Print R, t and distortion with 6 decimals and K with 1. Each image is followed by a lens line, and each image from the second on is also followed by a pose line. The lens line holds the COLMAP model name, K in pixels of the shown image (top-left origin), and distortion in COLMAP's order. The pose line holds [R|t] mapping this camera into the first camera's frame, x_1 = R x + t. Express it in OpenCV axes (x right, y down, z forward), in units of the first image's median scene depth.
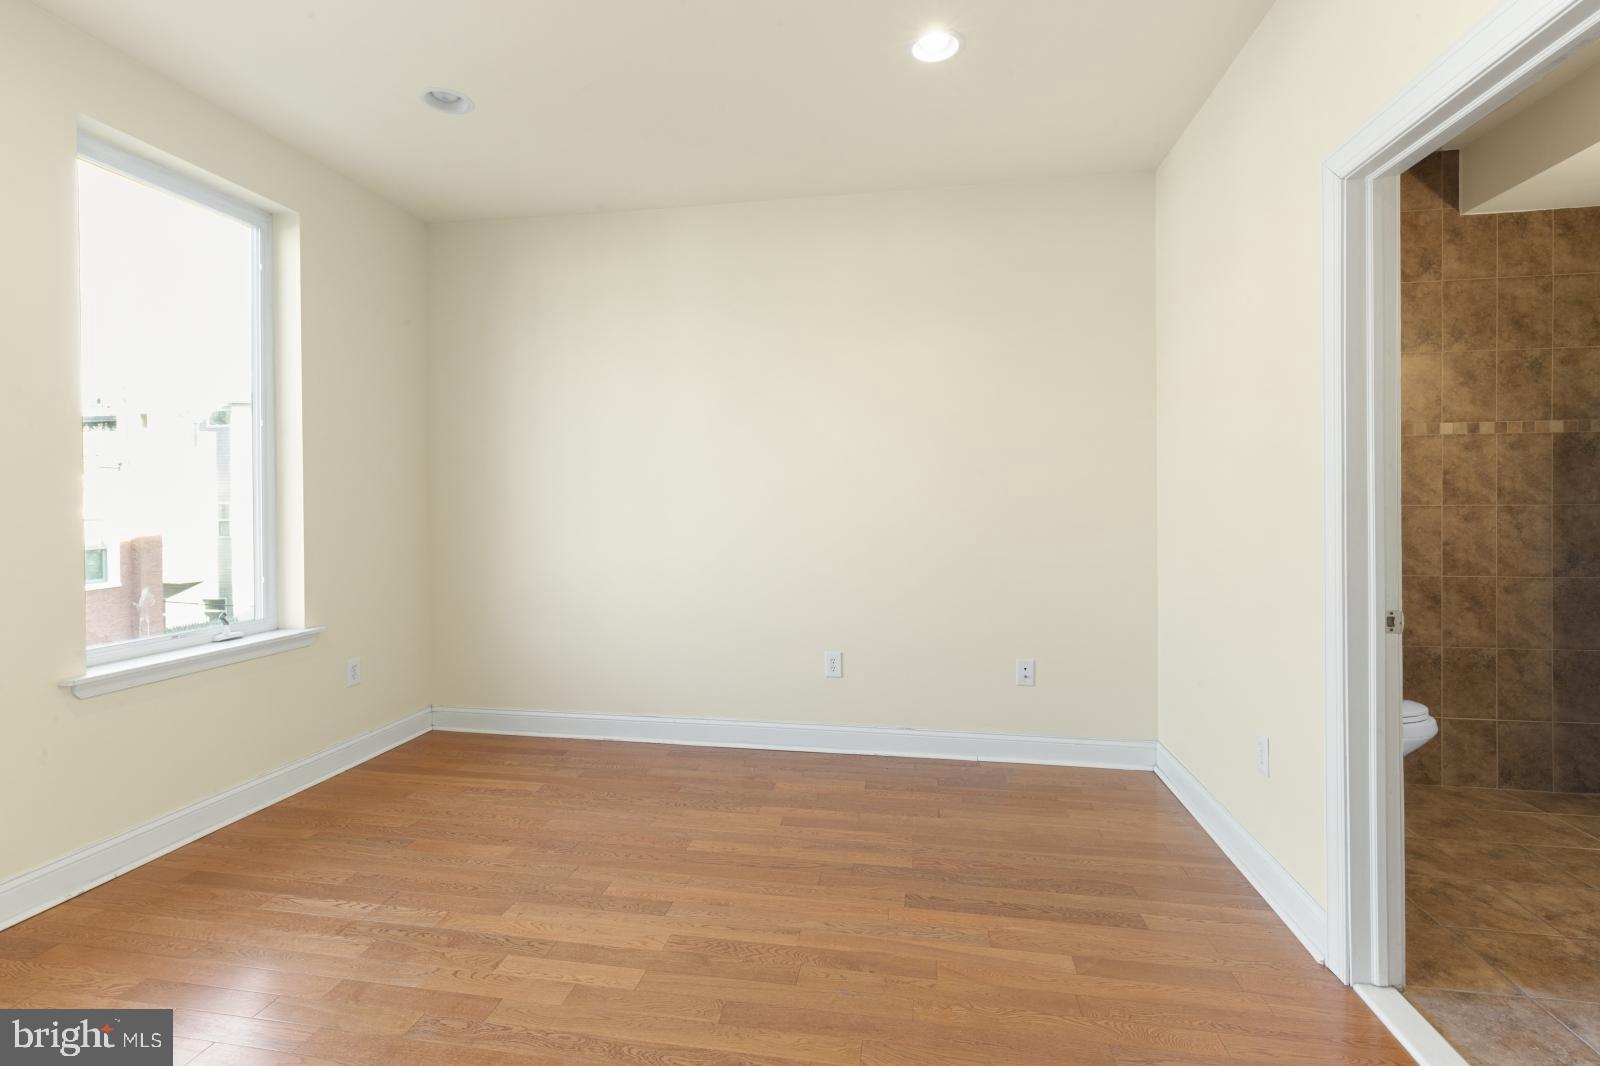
lens RADIAL K [[739.3, 0, 798.8], [0, 739.3, 511.8], [0, 0, 1]] dist [0.001625, -0.000636]
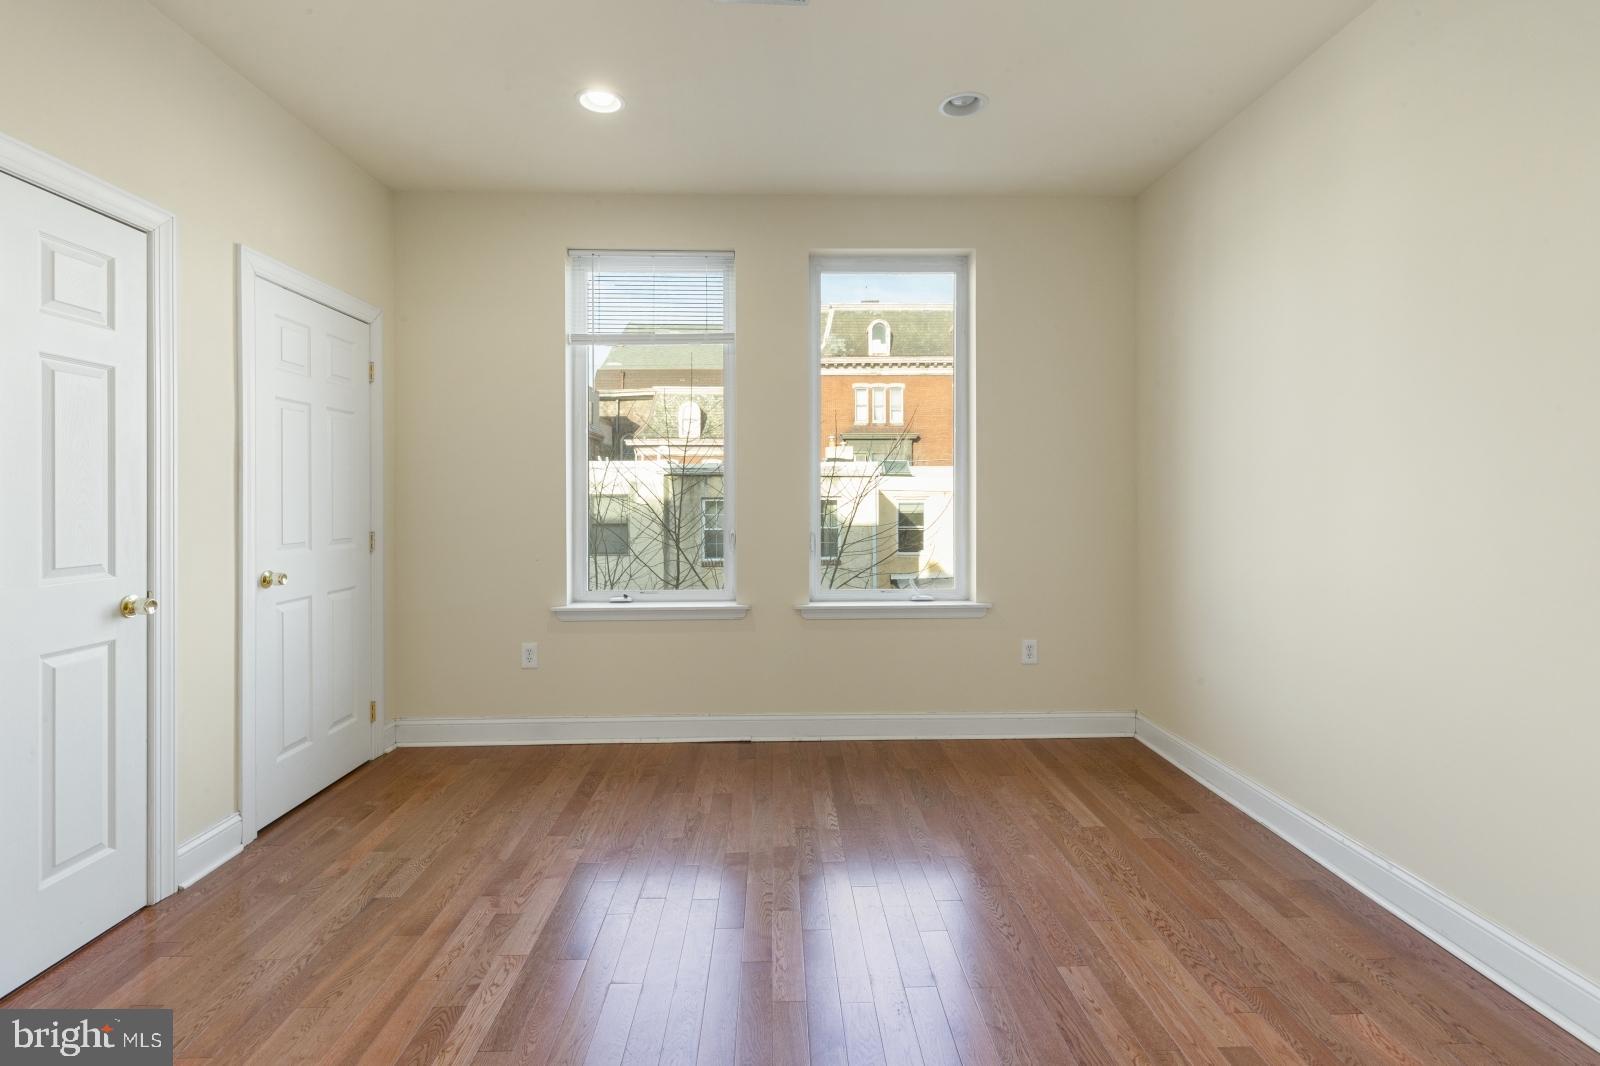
lens RADIAL K [[739.3, 0, 790.3], [0, 739.3, 501.3], [0, 0, 1]] dist [0.001625, -0.000636]
pose [[0.188287, 0.008466, -0.982078, 0.500076], [-0.008583, 0.999939, 0.006974, -0.009199], [0.982077, 0.007116, 0.188348, 0.577381]]
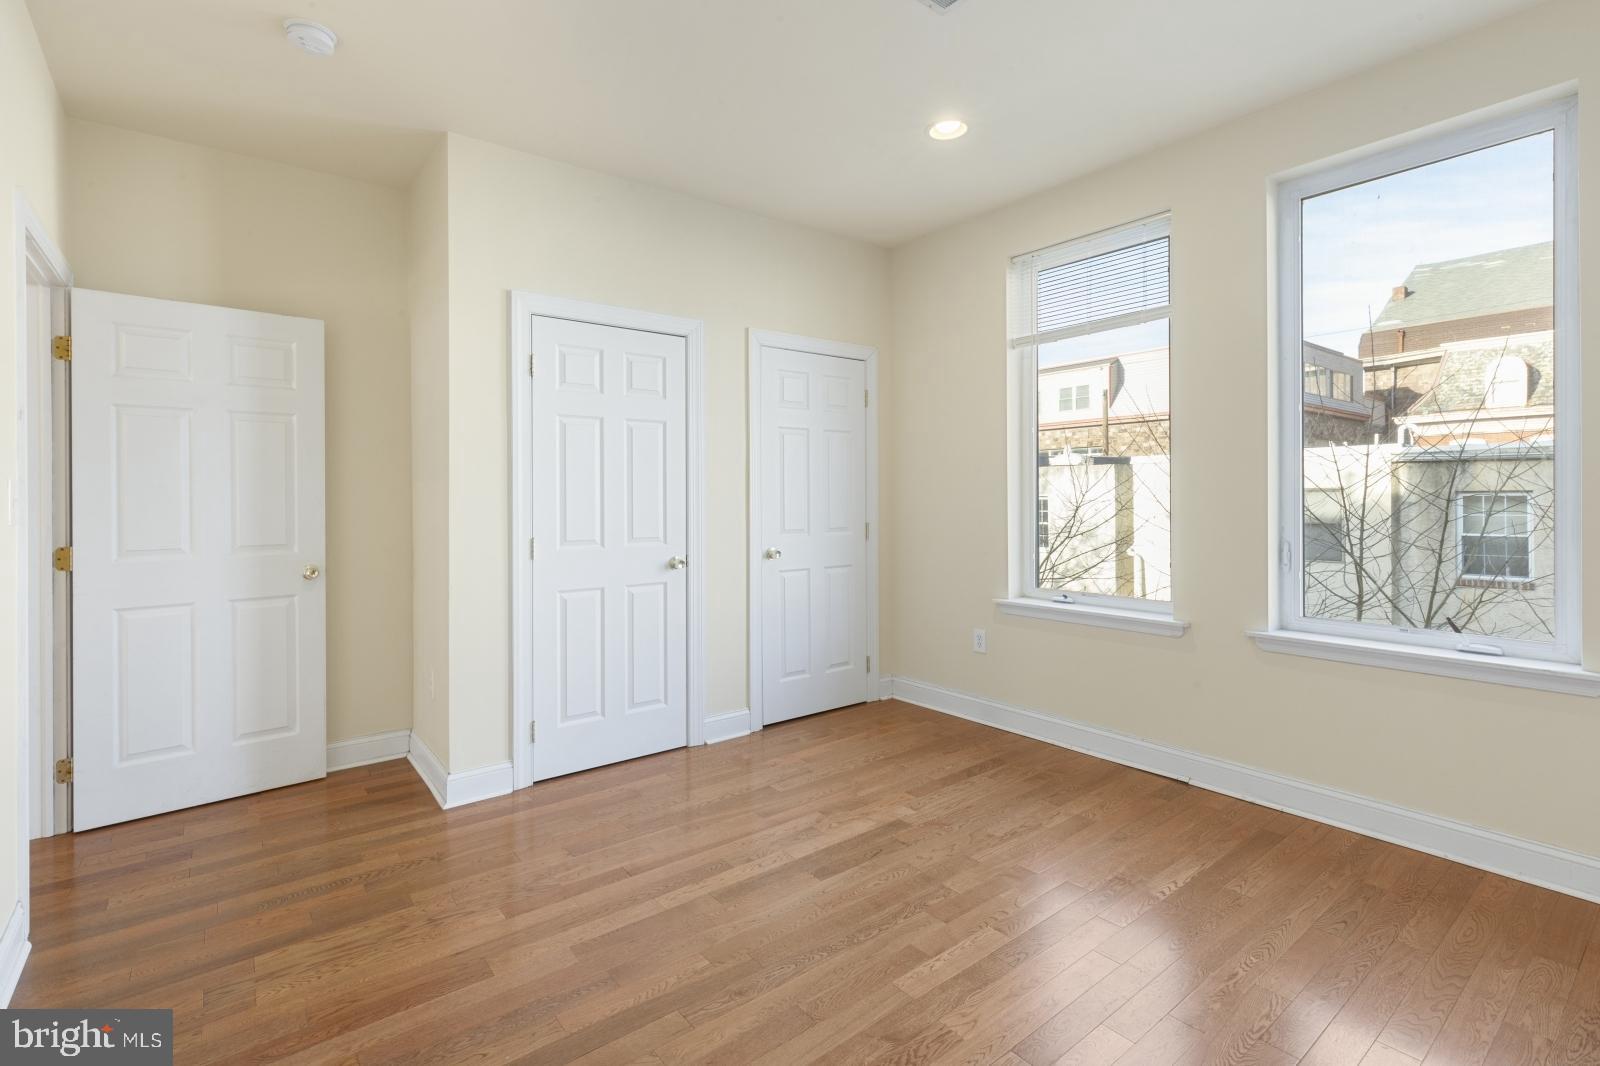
lens RADIAL K [[739.3, 0, 789.4], [0, 739.3, 497.0], [0, 0, 1]] dist [0.001625, -0.000636]
pose [[-0.680892, 0.010407, -0.732310, 0.417321], [0.002330, 0.999925, 0.012044, -0.019093], [0.732380, 0.006495, -0.680865, 1.091725]]
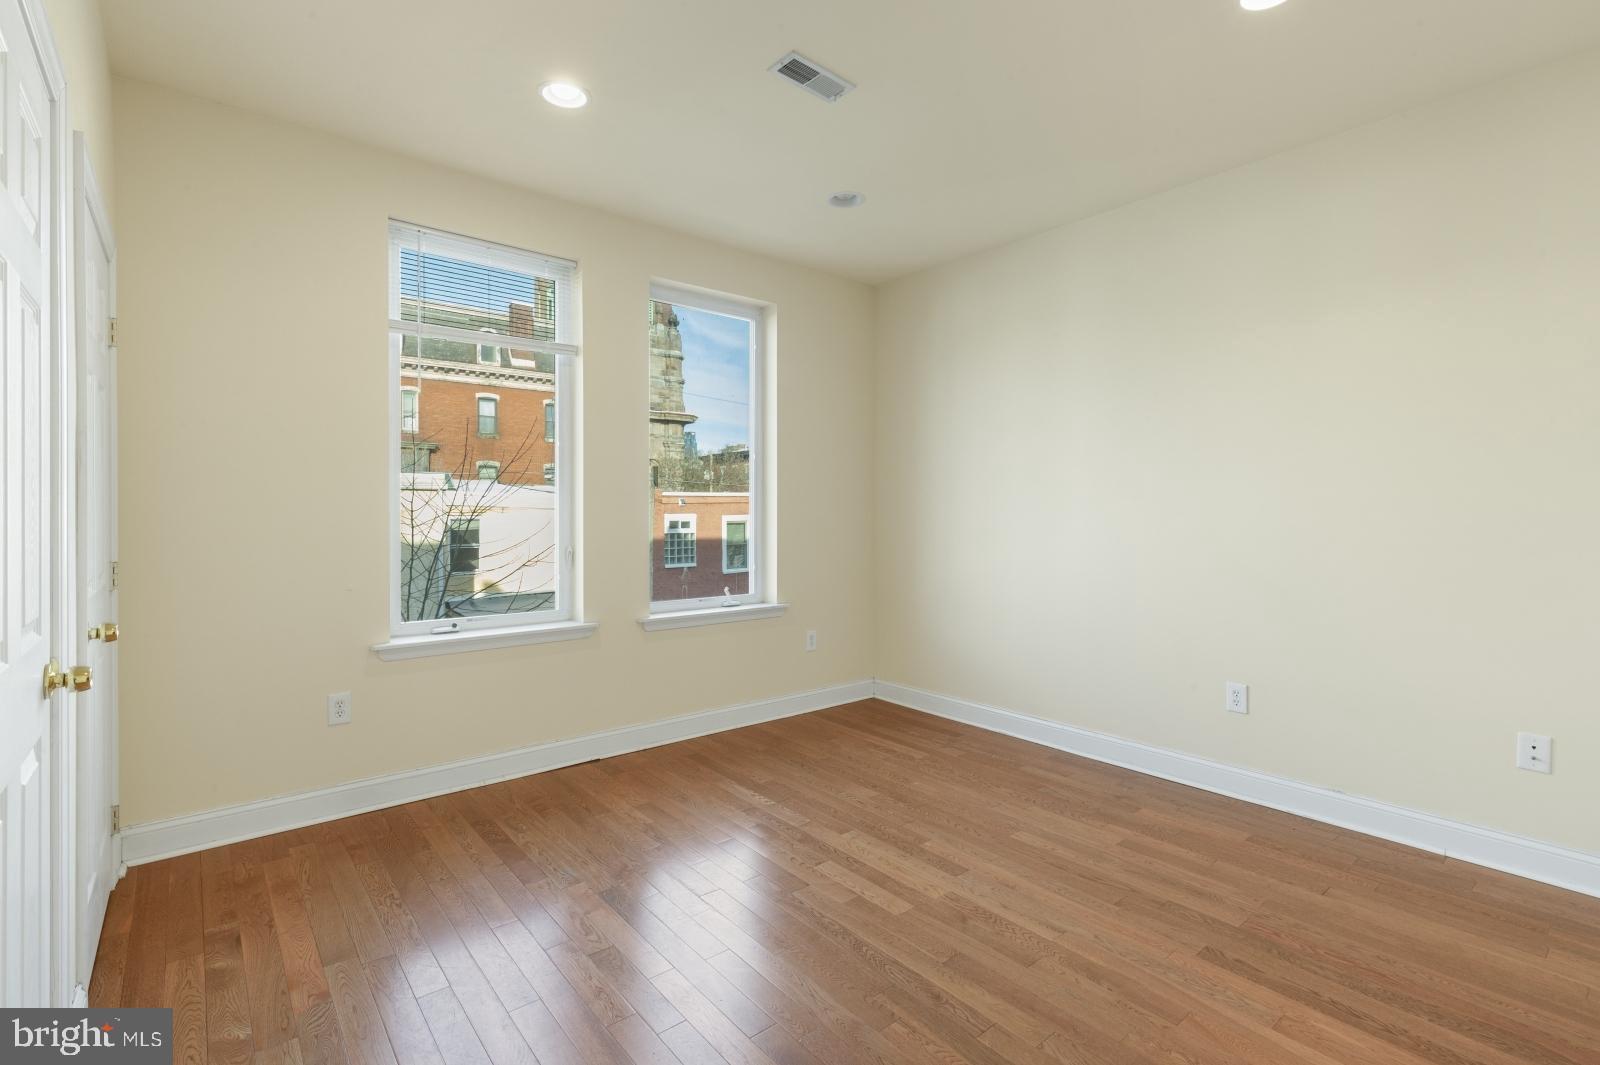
lens RADIAL K [[739.3, 0, 790.1], [0, 739.3, 515.0], [0, 0, 1]] dist [0.001625, -0.000636]
pose [[0.750373, 0.006191, -0.660985, 0.307206], [-0.010919, 0.999936, -0.003030, -0.003984], [0.660924, 0.009491, 0.750393, -0.022928]]
